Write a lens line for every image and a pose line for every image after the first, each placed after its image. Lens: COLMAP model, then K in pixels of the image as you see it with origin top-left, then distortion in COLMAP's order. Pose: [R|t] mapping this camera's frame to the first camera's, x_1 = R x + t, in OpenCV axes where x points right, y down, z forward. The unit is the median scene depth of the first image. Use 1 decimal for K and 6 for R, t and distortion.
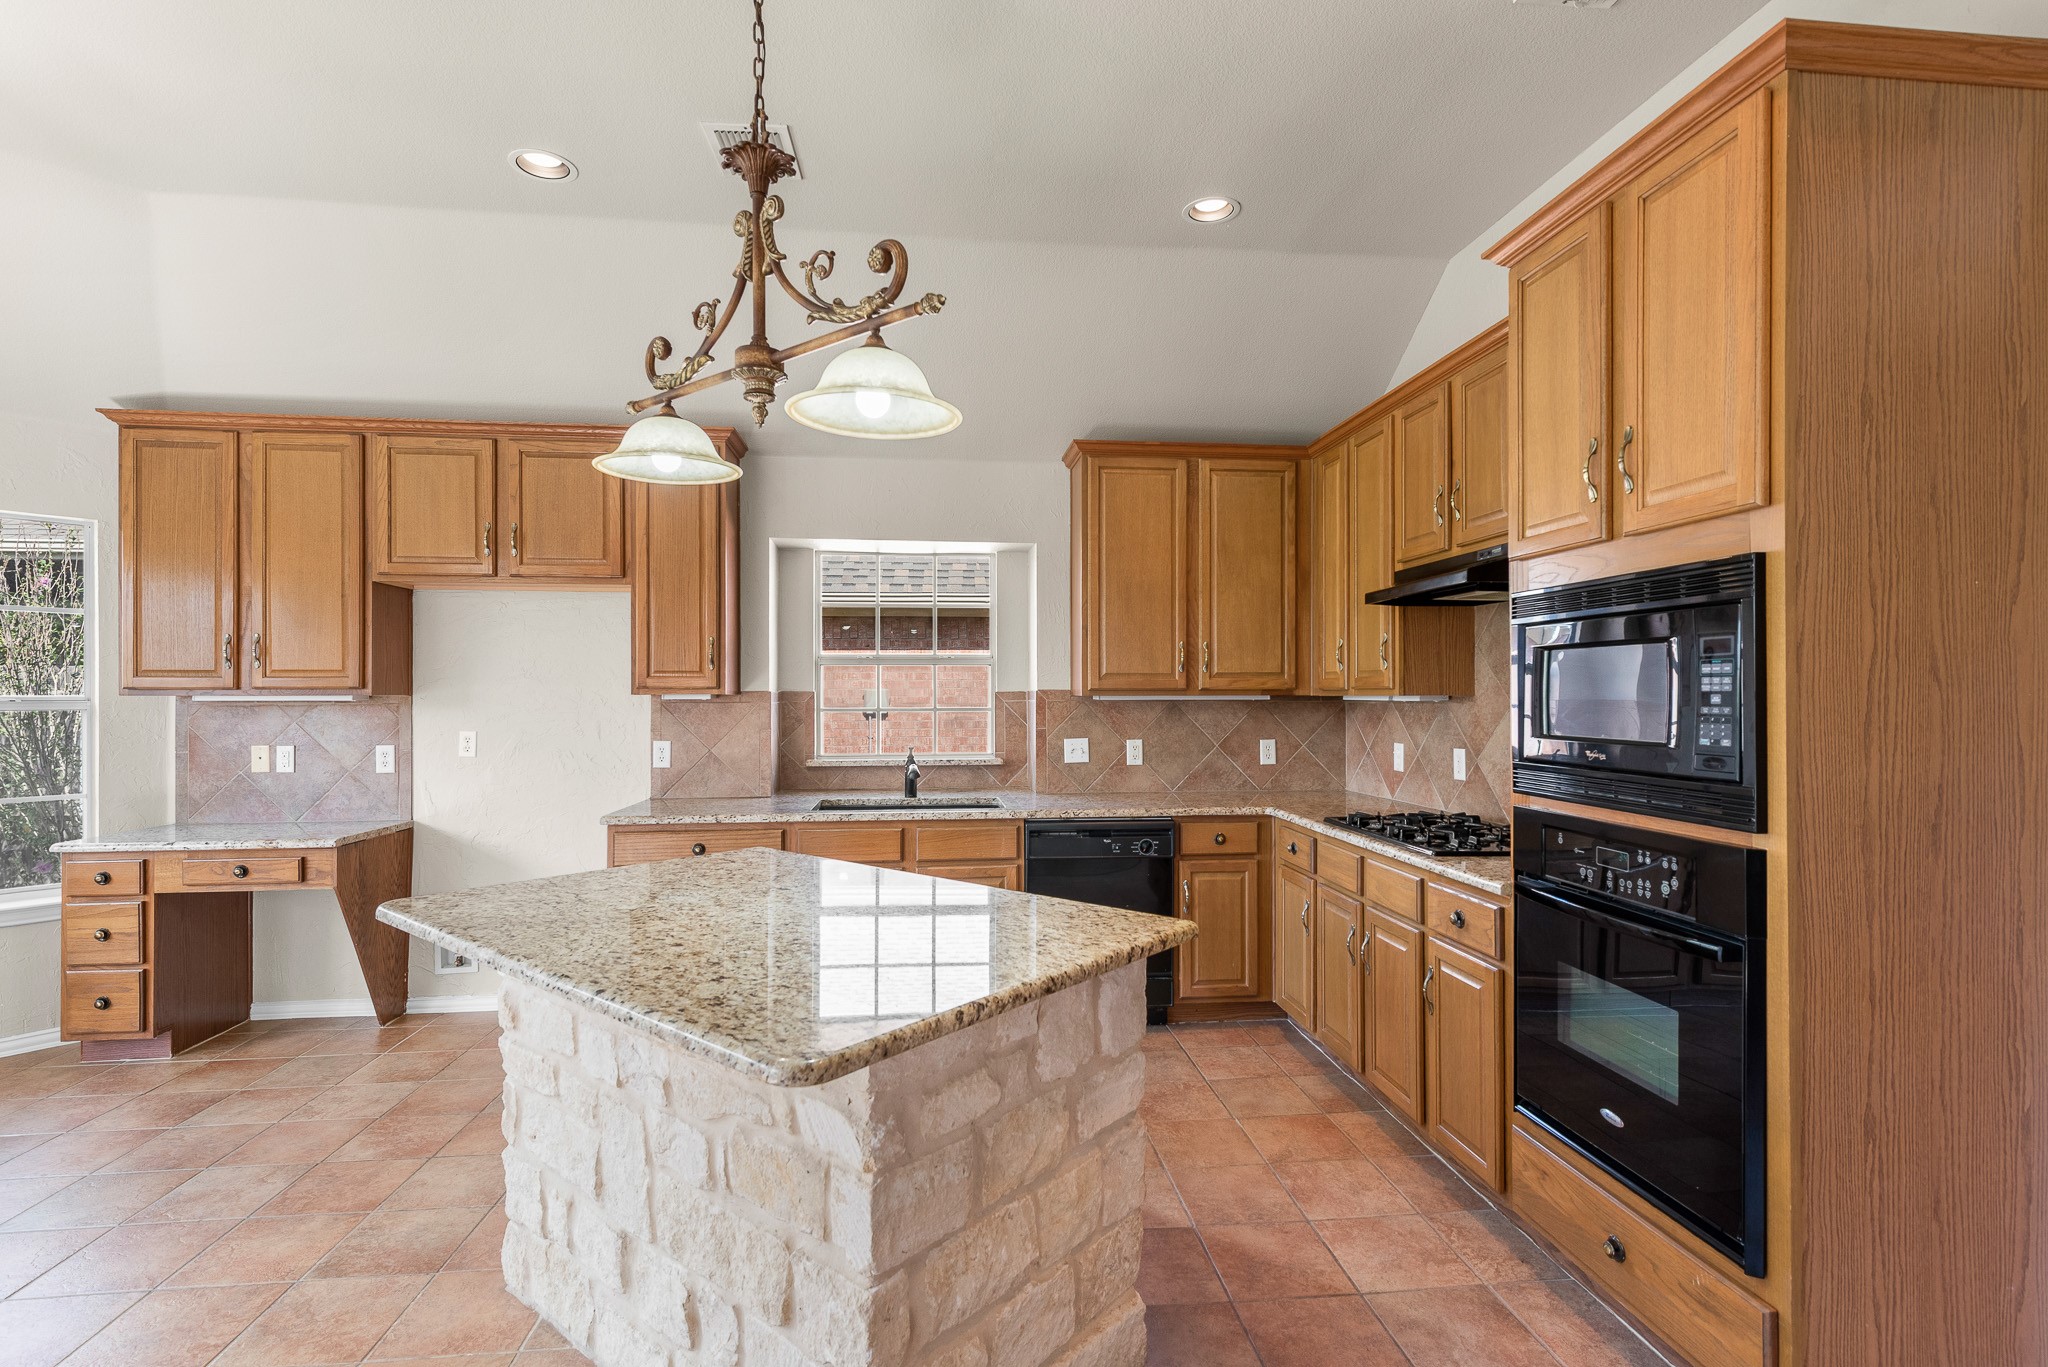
lens RADIAL K [[958.0, 0, 1027.8], [0, 958.0, 689.7], [0, 0, 1]] dist [0.013214, -0.005401]
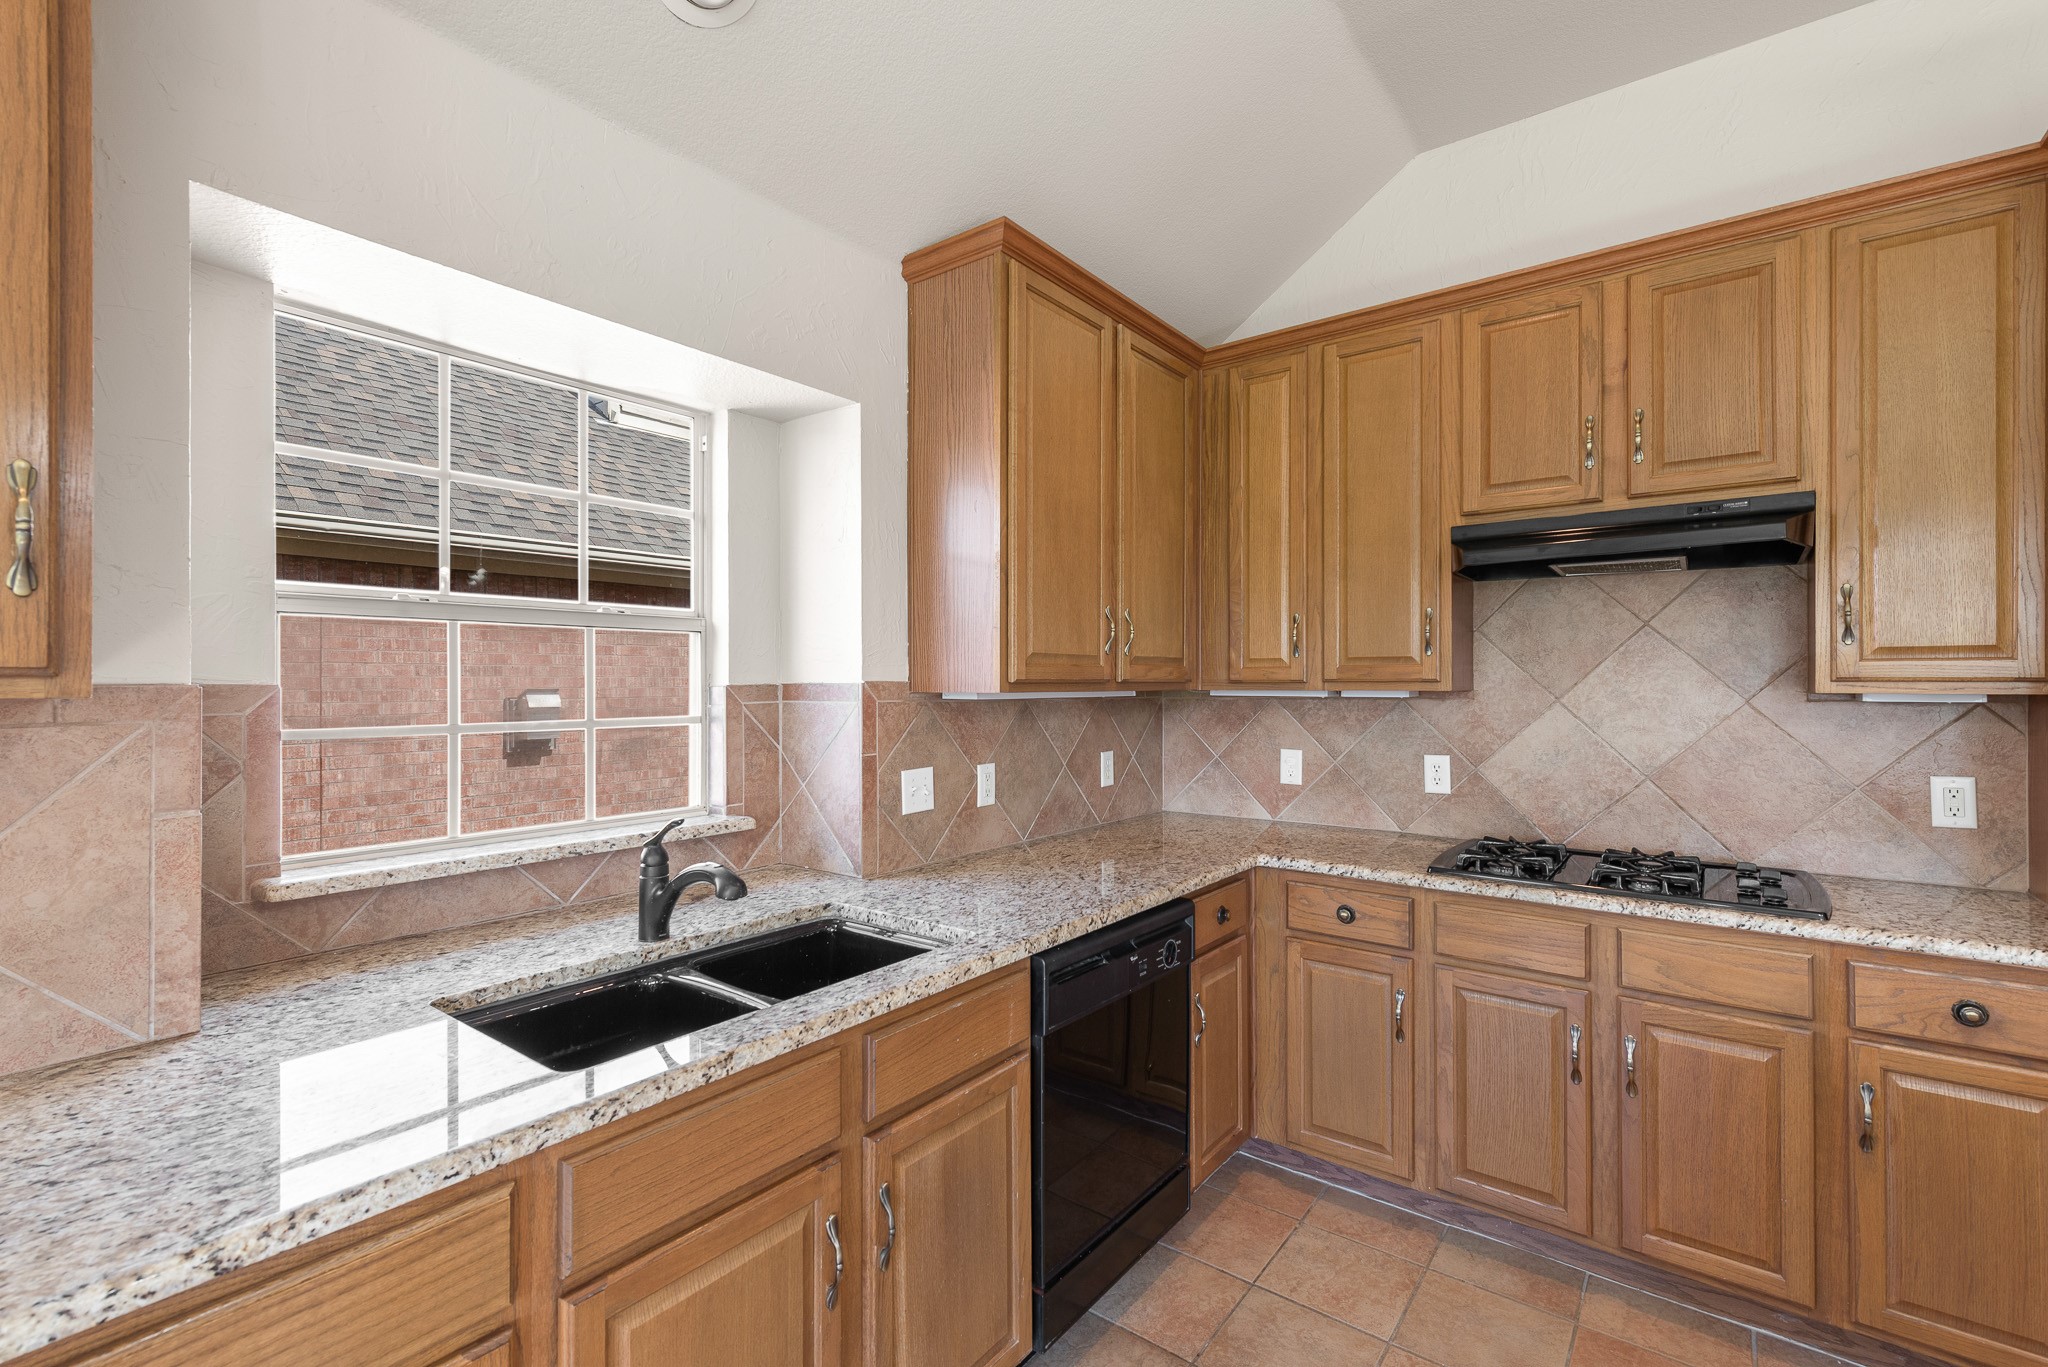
lens RADIAL K [[877.4, 0, 1014.2], [0, 877.4, 685.2], [0, 0, 1]] dist [0.009763, -0.003241]
pose [[0.693156, -0.000519, 0.720788, -0.317134], [-0.002454, 0.999992, 0.003079, 0.000306], [-0.720784, -0.003903, 0.693149, 0.687932]]
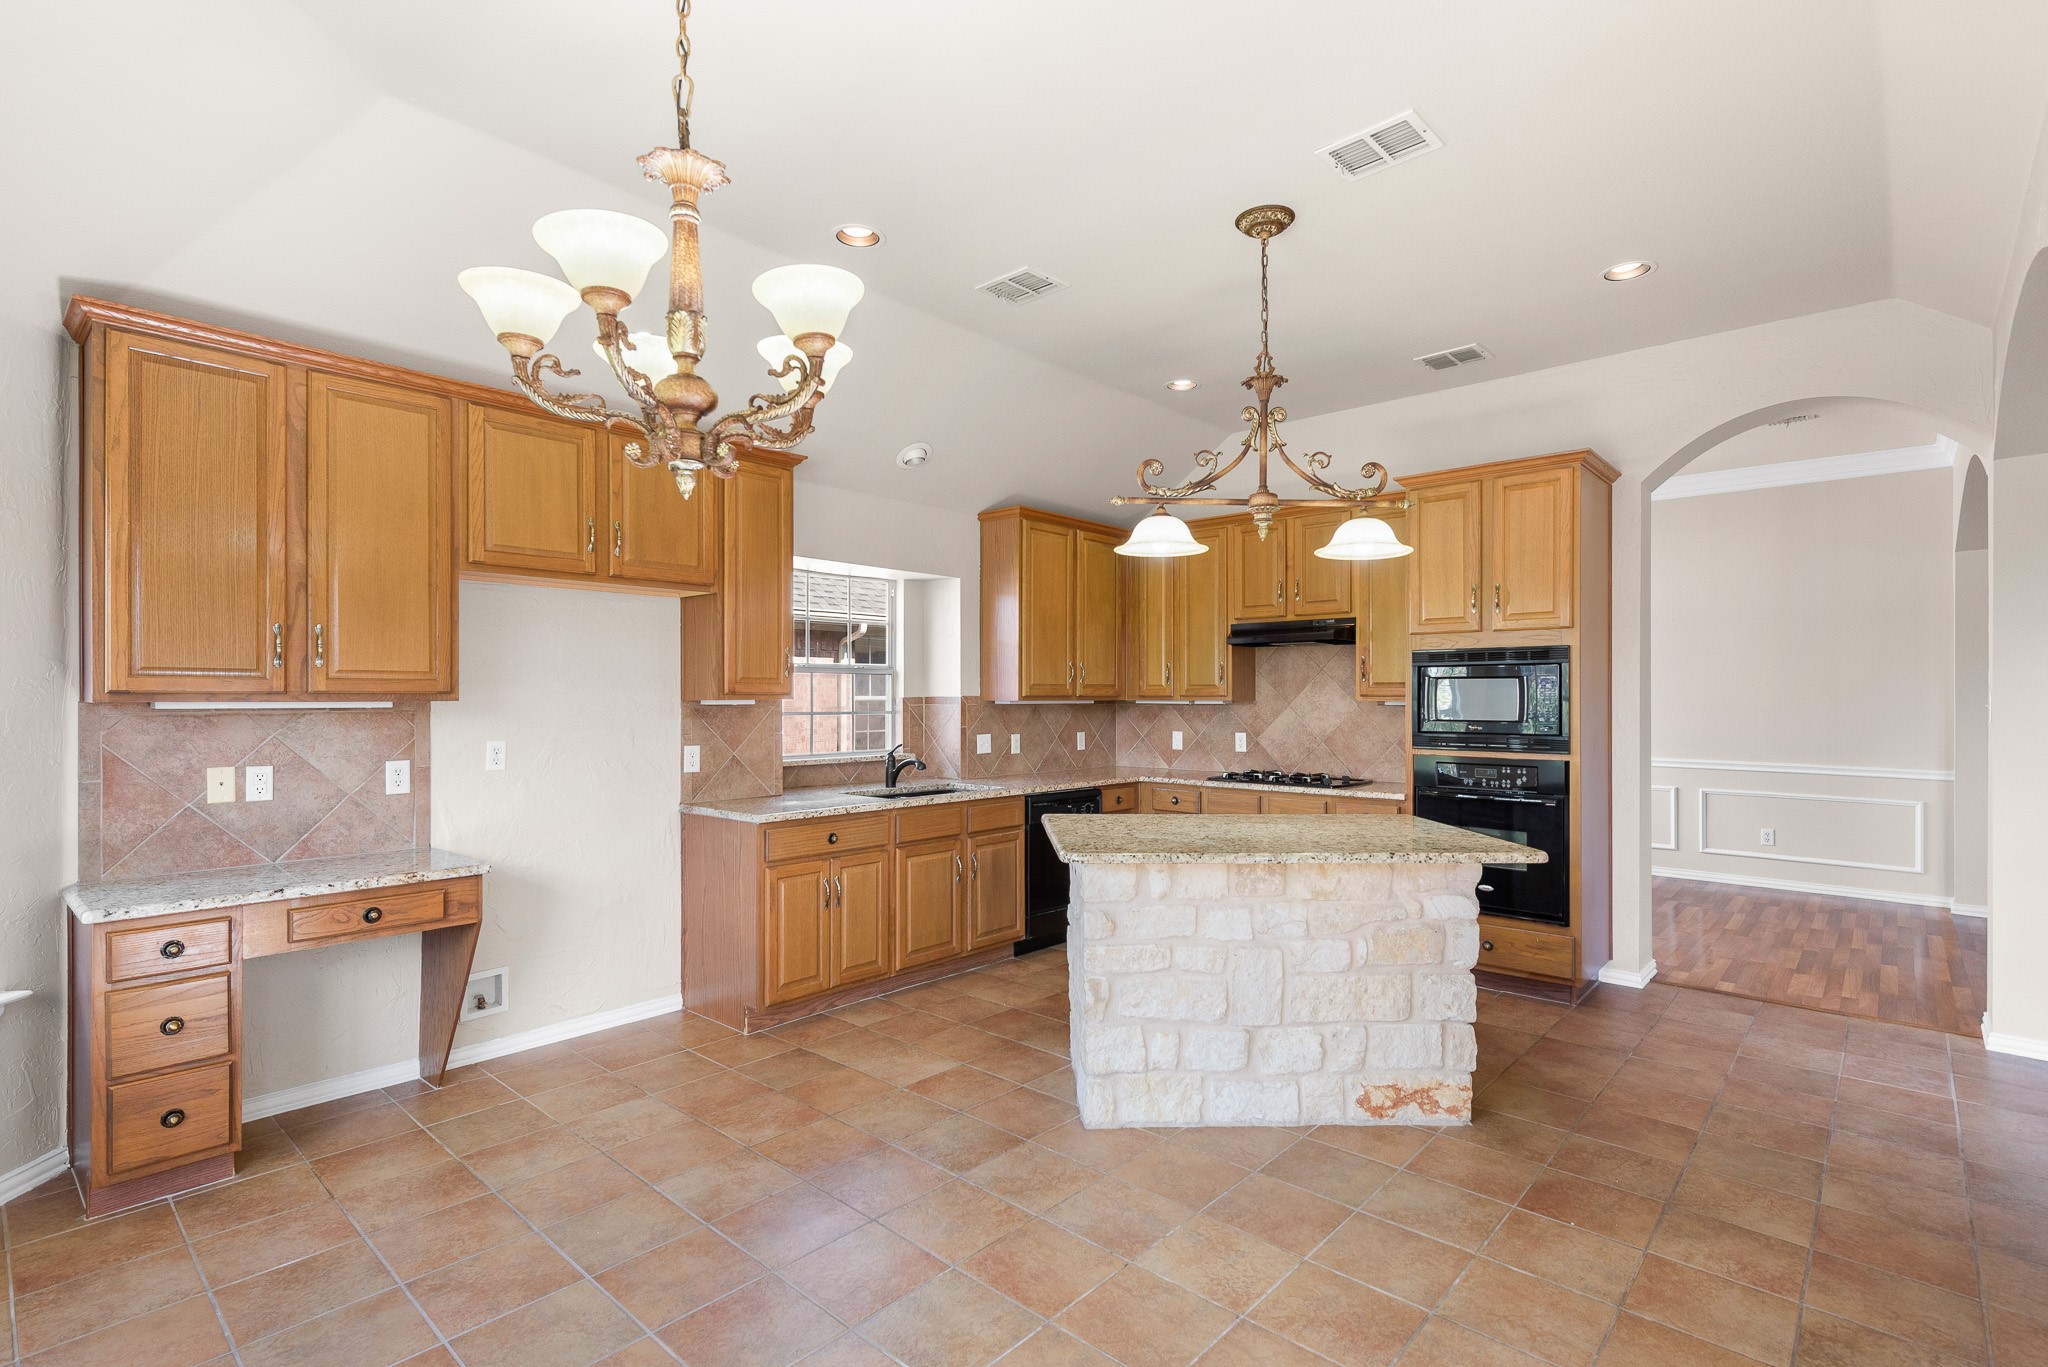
lens RADIAL K [[958.0, 0, 1015.4], [0, 958.0, 692.4], [0, 0, 1]] dist [0.013214, -0.005401]
pose [[0.751560, 0.004965, 0.659646, -0.862264], [-0.003654, 0.999988, -0.003364, -0.000988], [-0.659654, 0.000118, 0.751569, 0.017044]]
